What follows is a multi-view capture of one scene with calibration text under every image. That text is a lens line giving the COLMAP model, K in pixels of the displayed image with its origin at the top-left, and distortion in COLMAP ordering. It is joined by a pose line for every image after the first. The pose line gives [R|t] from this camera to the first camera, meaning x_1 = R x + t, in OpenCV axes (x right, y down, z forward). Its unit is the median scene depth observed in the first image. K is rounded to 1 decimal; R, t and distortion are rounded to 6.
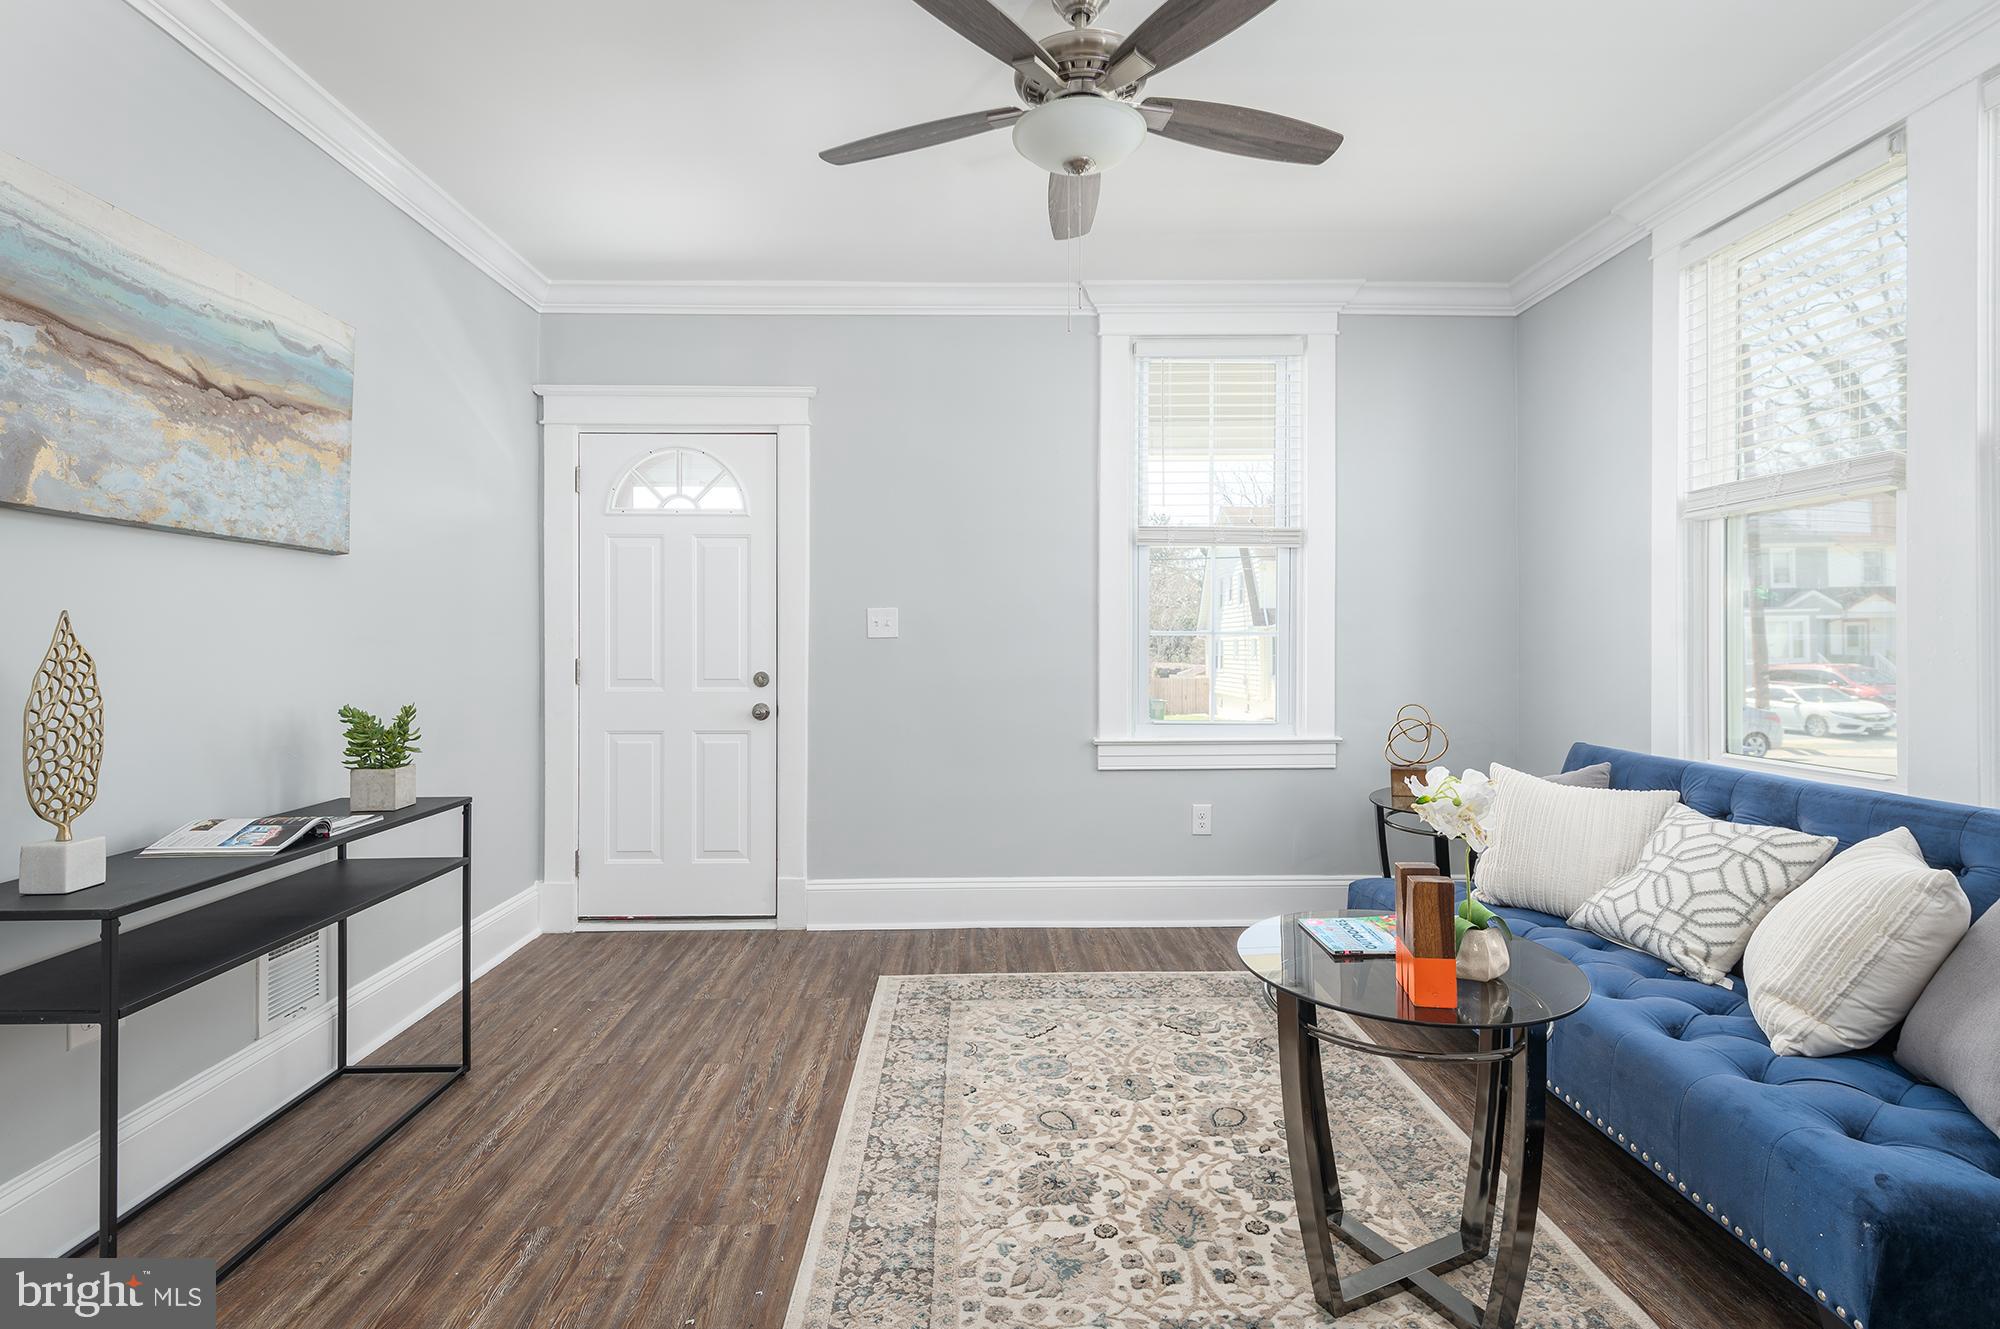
lens RADIAL K [[950.6, 0, 1000.1], [0, 950.6, 638.5], [0, 0, 1]] dist [0.015615, 0.000048]
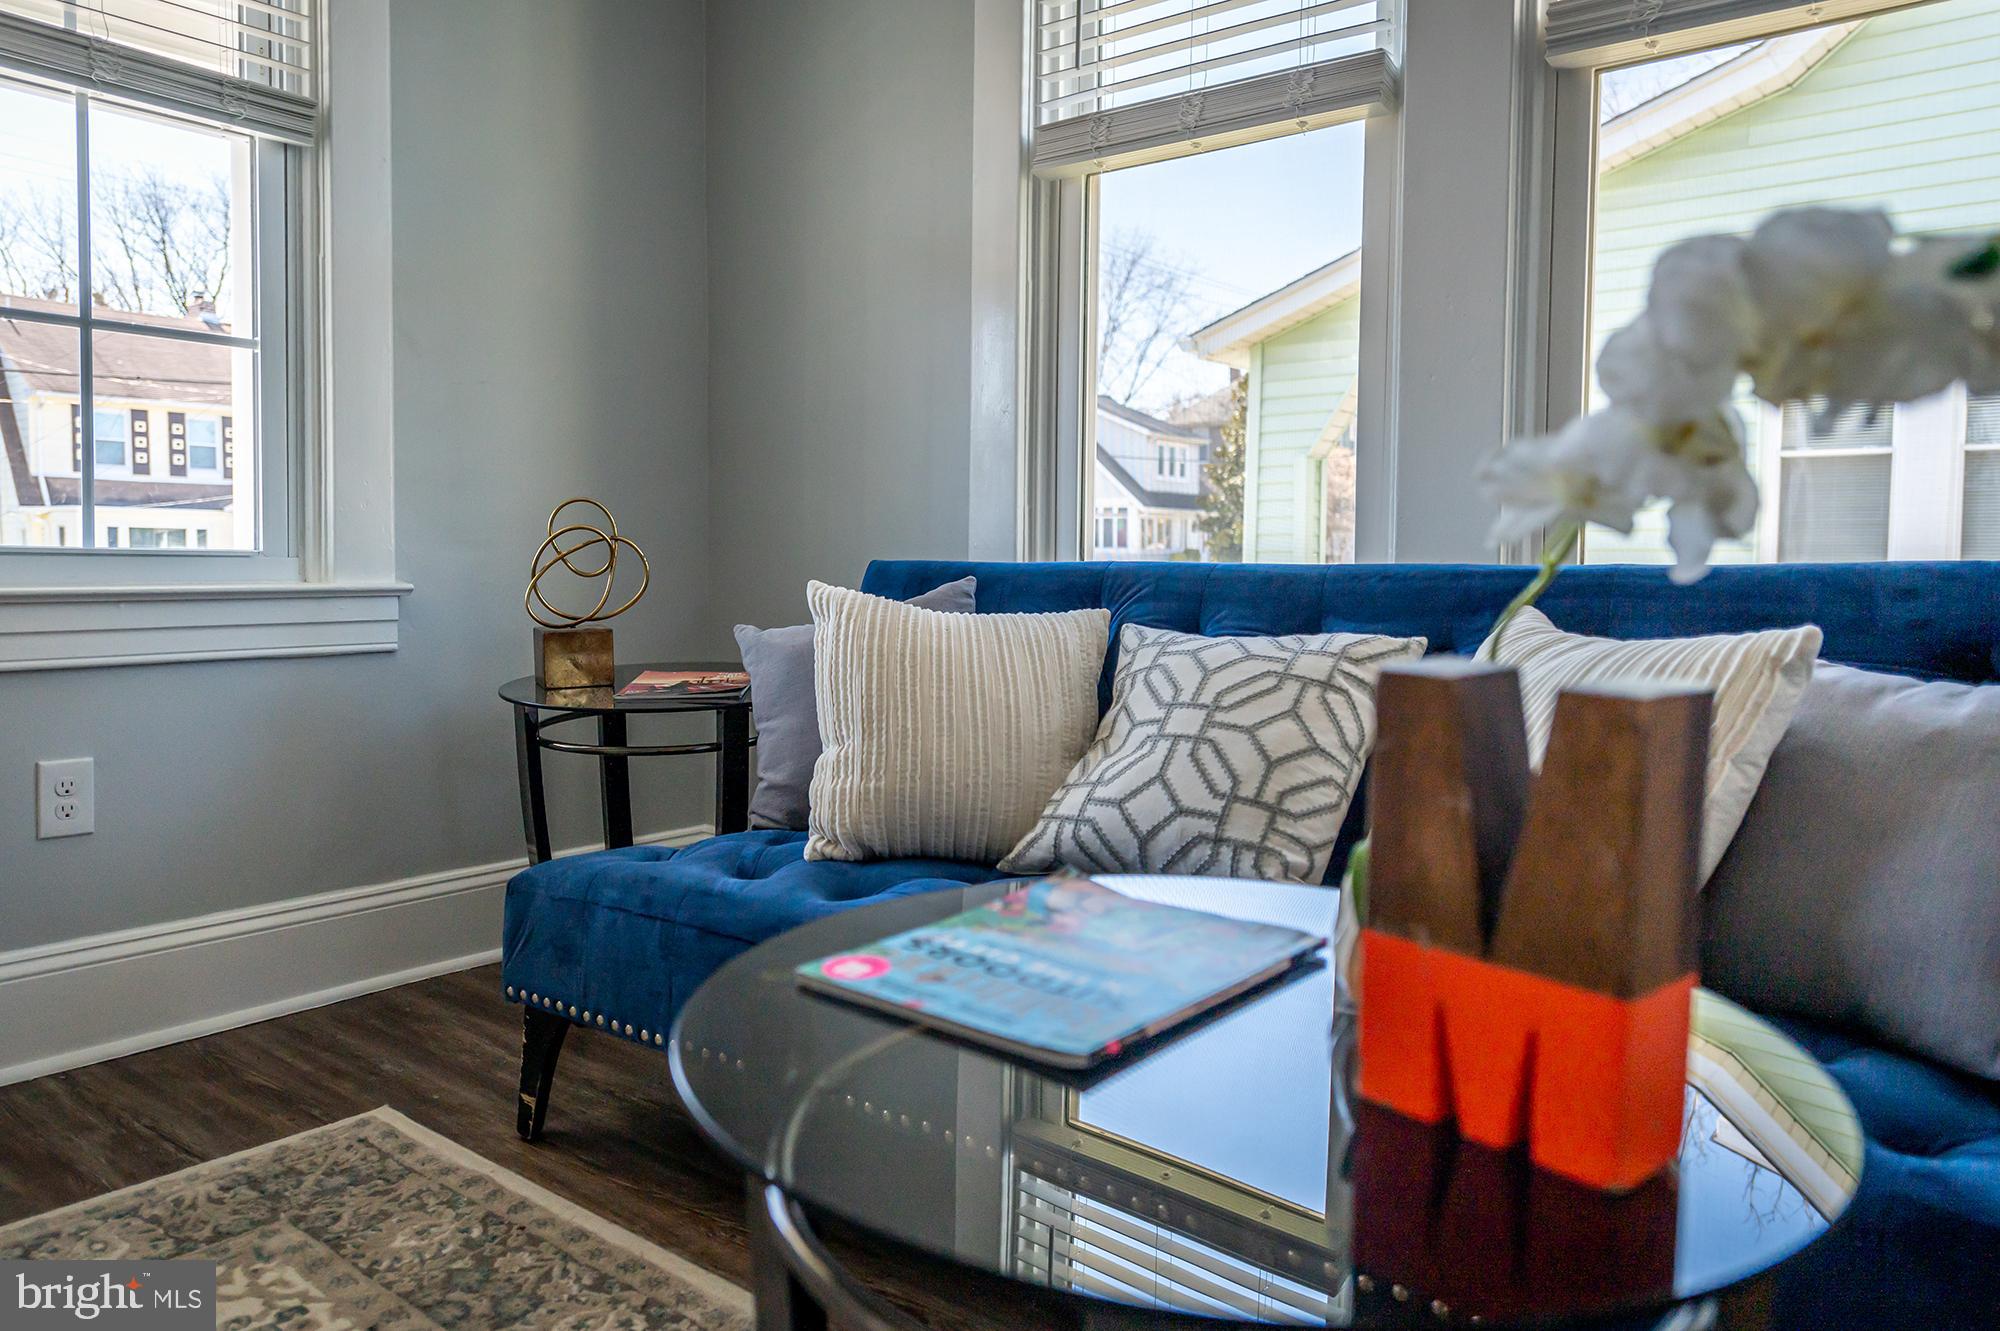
lens RADIAL K [[1413.0, 0, 994.1], [0, 1413.0, 619.2], [0, 0, 1]] dist [0.036264, -0.004265]
pose [[0.655014, -0.027989, 0.755098, 0.026906], [-0.016286, 0.998559, 0.051141, 0.112170], [-0.755441, -0.045796, 0.653614, 0.455906]]
